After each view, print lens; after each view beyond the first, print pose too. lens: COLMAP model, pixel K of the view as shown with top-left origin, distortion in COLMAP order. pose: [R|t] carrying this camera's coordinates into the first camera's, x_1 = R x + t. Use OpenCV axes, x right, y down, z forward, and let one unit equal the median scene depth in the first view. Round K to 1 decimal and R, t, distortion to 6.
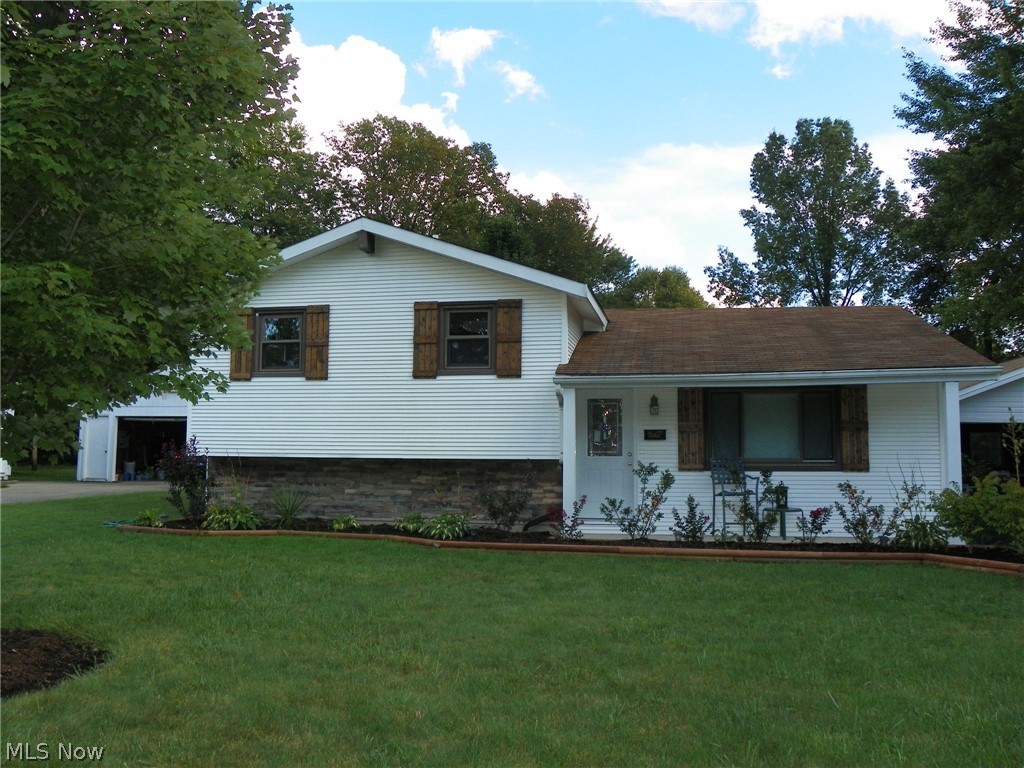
lens RADIAL K [[885.0, 0, 512.1], [0, 885.0, 384.7], [0, 0, 1]] dist [-0.084947, 0.014340]
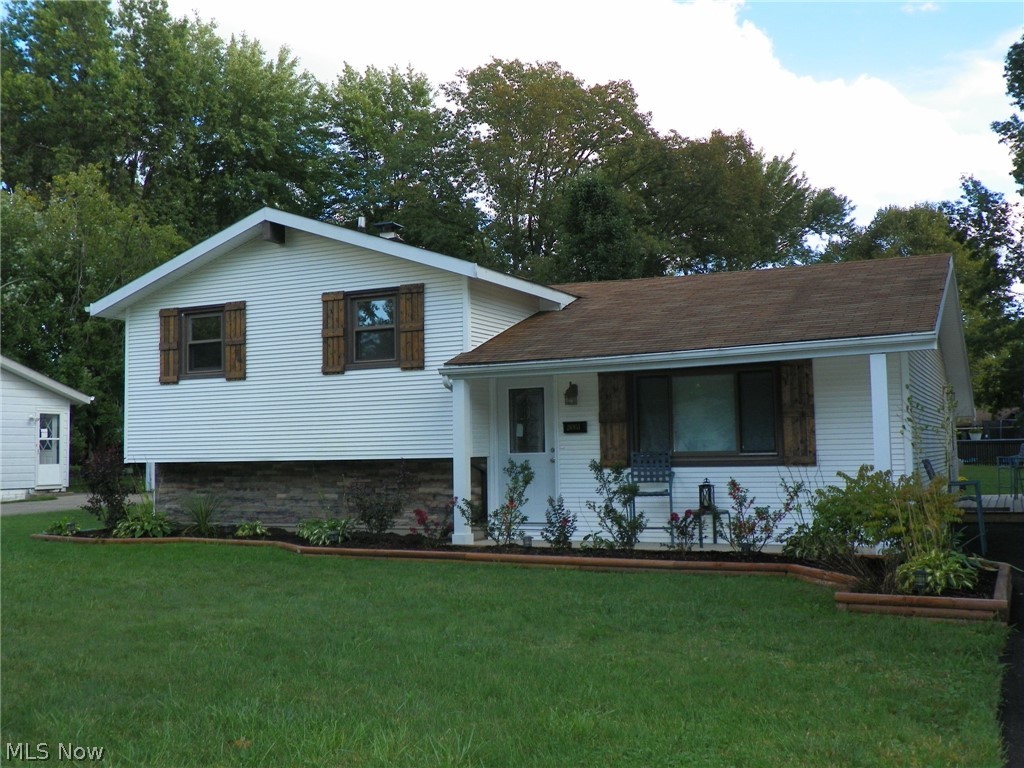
lens RADIAL K [[1068.4, 0, 510.7], [0, 1068.4, 375.4], [0, 0, 1]] dist [0.004180, 0.000000]
pose [[0.965210, -0.041690, -0.258131, 0.371003], [0.043797, 0.999038, 0.002416, -0.000369], [0.257782, -0.013638, 0.966107, -0.044197]]
